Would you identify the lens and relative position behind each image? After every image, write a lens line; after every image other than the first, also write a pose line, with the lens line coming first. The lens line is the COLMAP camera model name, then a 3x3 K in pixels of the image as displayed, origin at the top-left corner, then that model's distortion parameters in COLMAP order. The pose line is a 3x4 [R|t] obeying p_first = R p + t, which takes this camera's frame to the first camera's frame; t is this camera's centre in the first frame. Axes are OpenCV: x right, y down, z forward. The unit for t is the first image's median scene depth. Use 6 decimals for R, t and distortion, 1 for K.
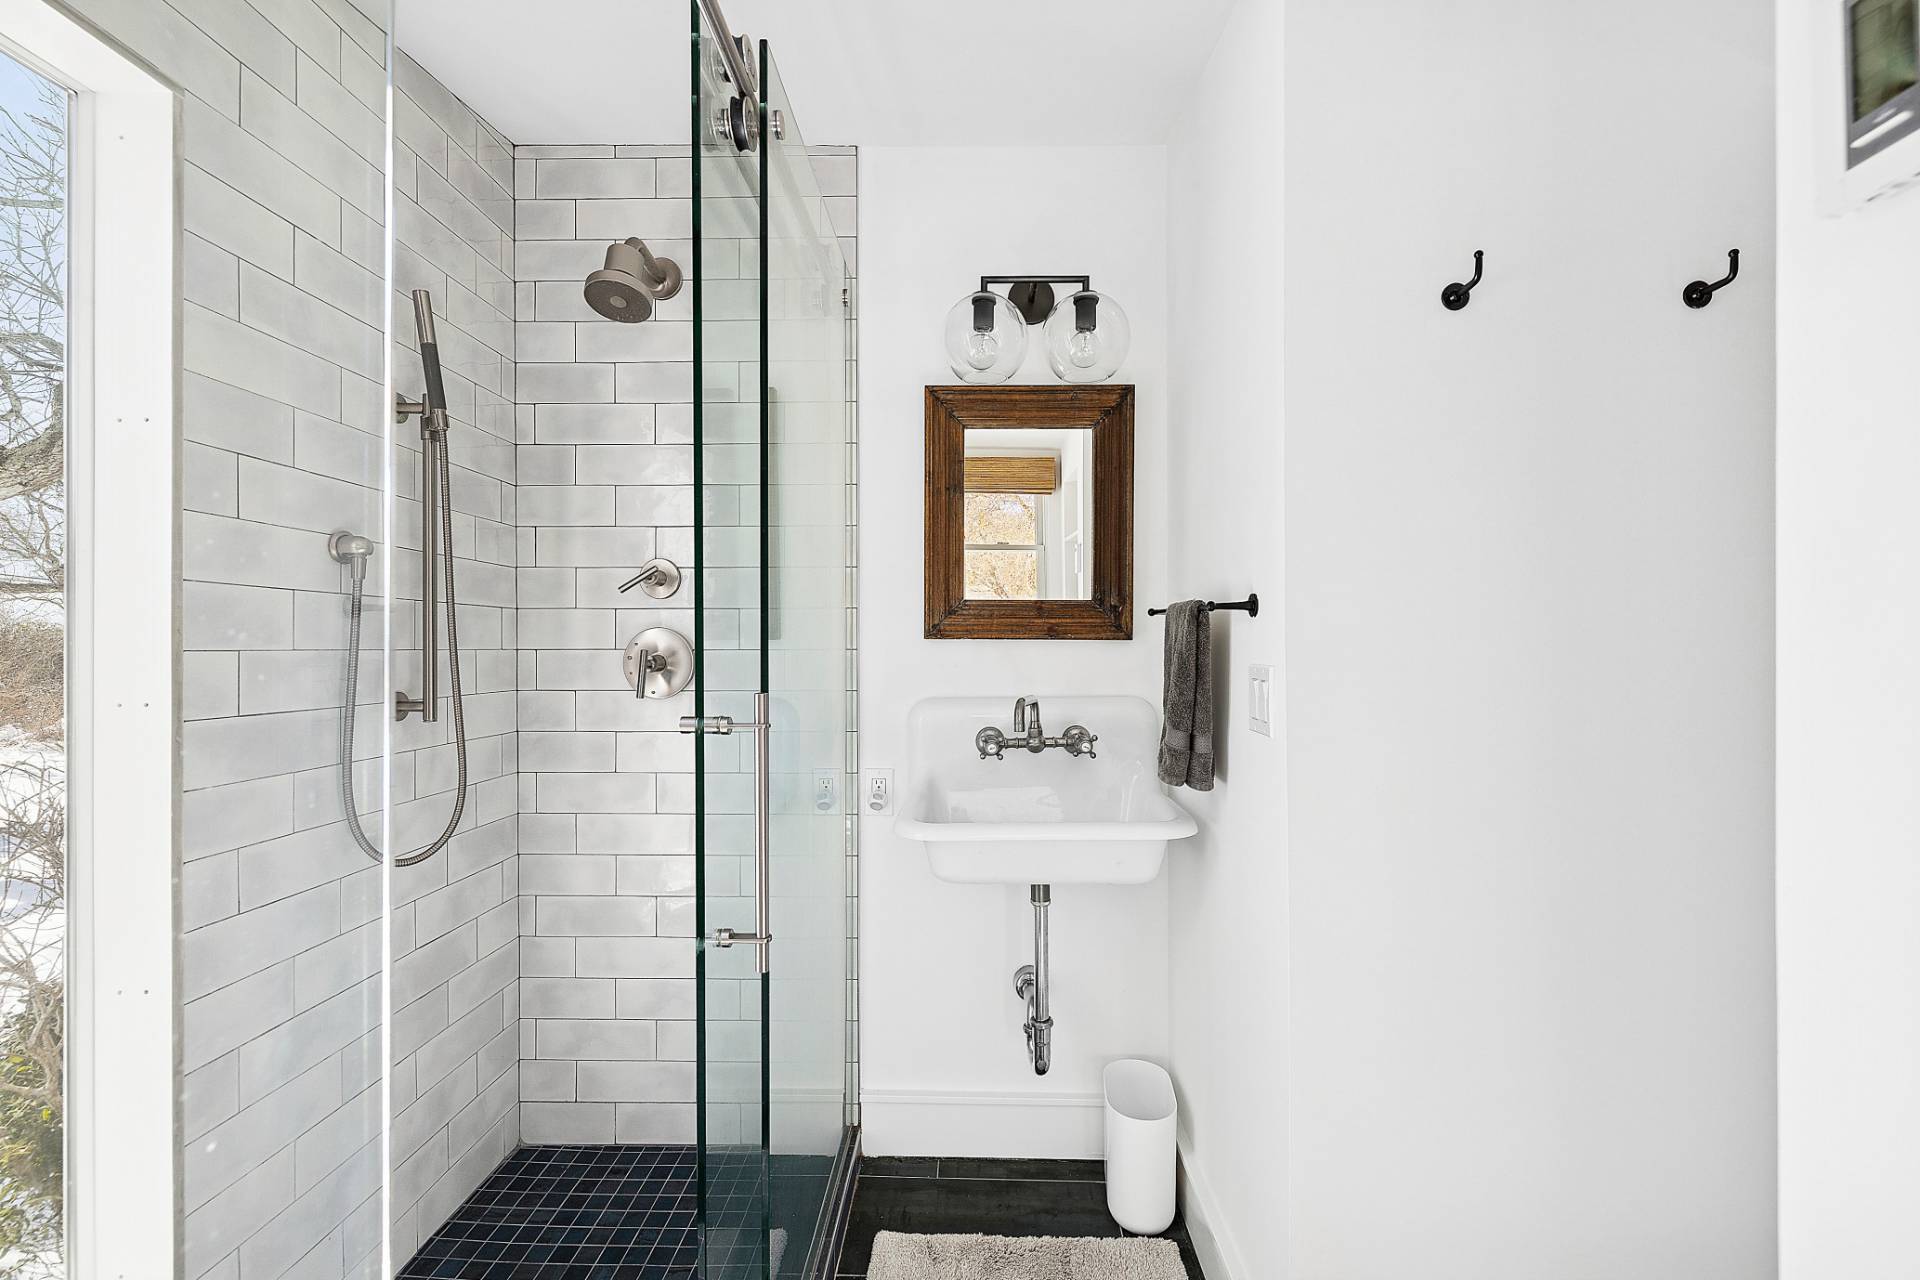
lens RADIAL K [[795.0, 0, 963.5], [0, 795.0, 650.2], [0, 0, 1]] dist [-0.000117, 0.000019]
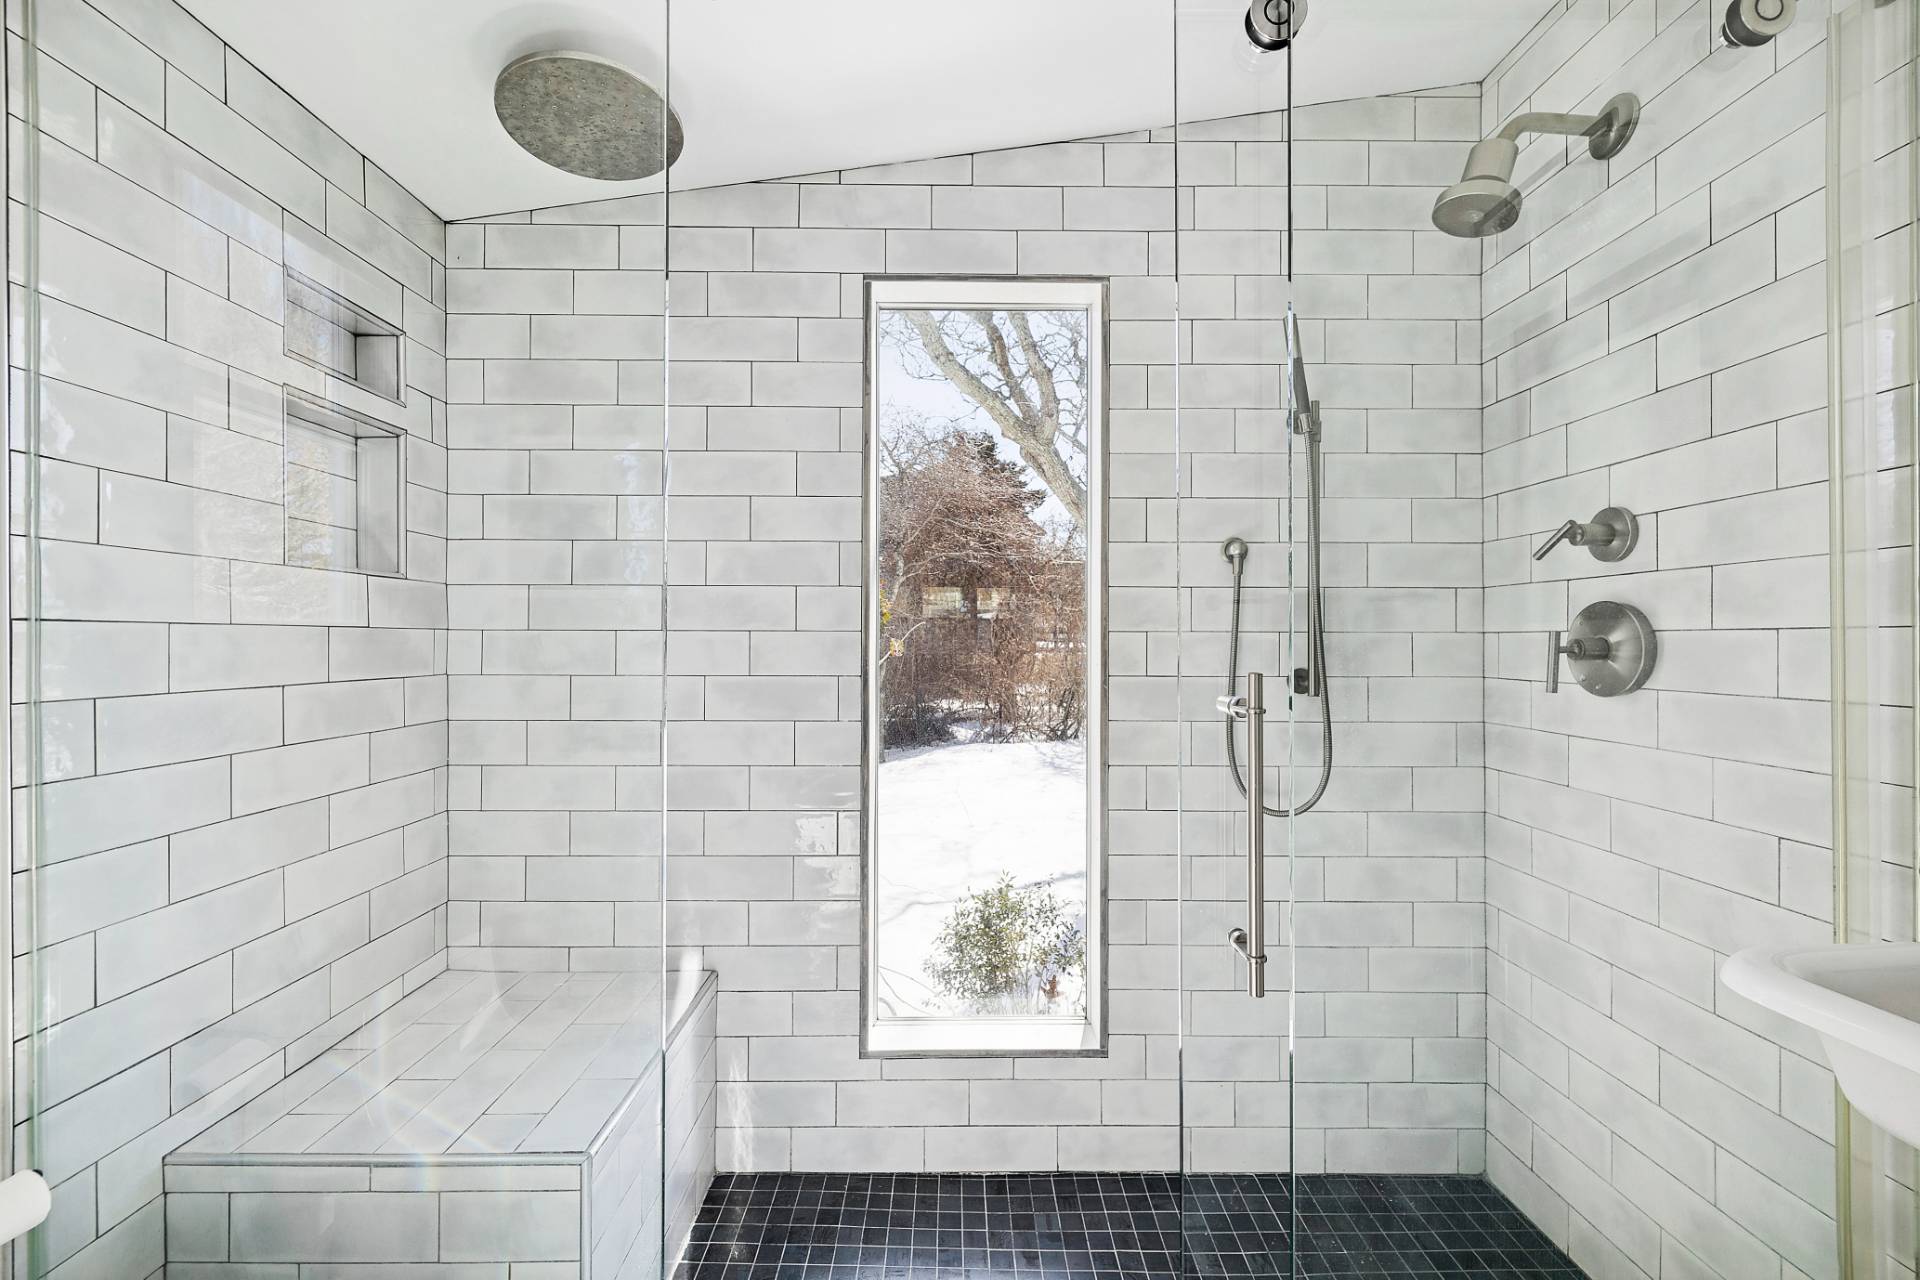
lens RADIAL K [[815.0, 0, 961.5], [0, 815.0, 634.4], [0, 0, 1]] dist [-0.001870, -0.000302]
pose [[0.027338, 0.000321, -0.999626, 0.372078], [-0.002287, 0.999997, 0.000258, 0.004154], [0.999624, 0.002279, 0.027339, 0.392477]]
